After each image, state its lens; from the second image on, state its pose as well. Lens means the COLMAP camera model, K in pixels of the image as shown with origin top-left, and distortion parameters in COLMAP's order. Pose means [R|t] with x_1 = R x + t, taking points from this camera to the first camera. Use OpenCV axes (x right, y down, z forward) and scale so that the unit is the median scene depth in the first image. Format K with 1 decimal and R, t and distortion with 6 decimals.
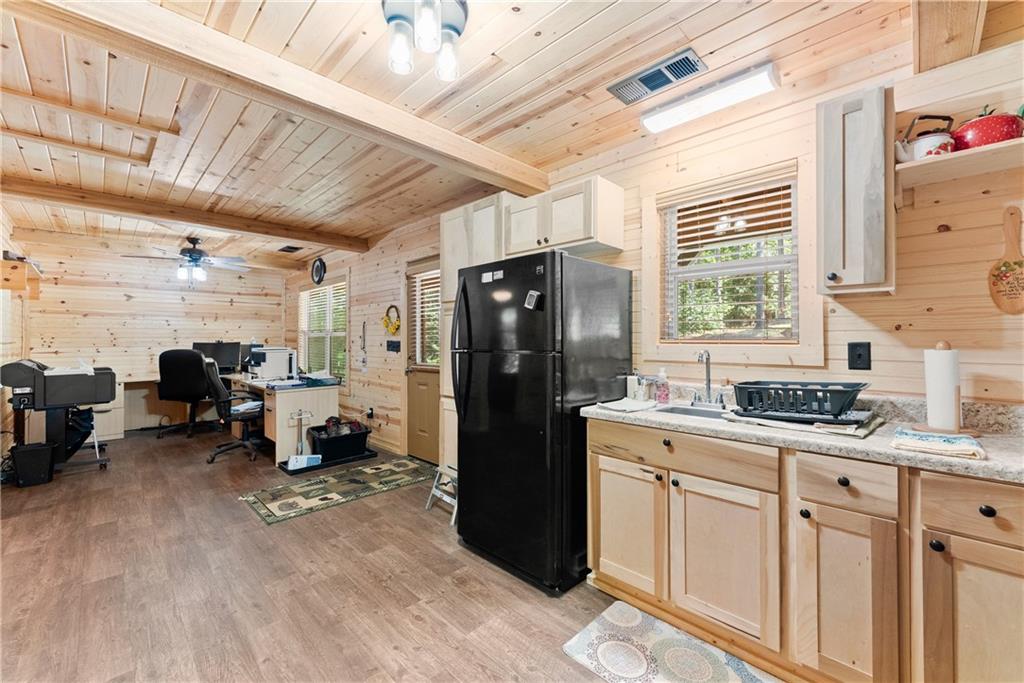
lens RADIAL K [[414.9, 0, 511.7], [0, 414.9, 337.8], [0, 0, 1]] dist [-0.003422, 0.000068]
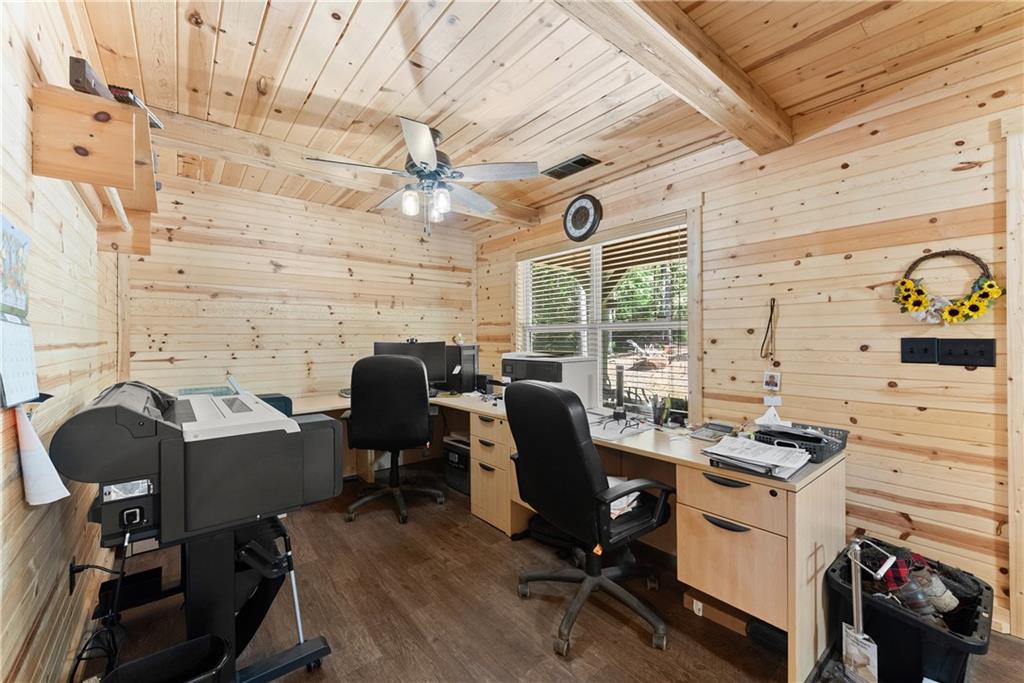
lens RADIAL K [[414.9, 0, 513.3], [0, 414.9, 339.8], [0, 0, 1]] dist [-0.003422, 0.000068]
pose [[0.995088, -0.000861, -0.098994, -0.543722], [0.001501, 0.999978, 0.006397, 0.004348], [0.098987, -0.006514, 0.995067, 0.452111]]
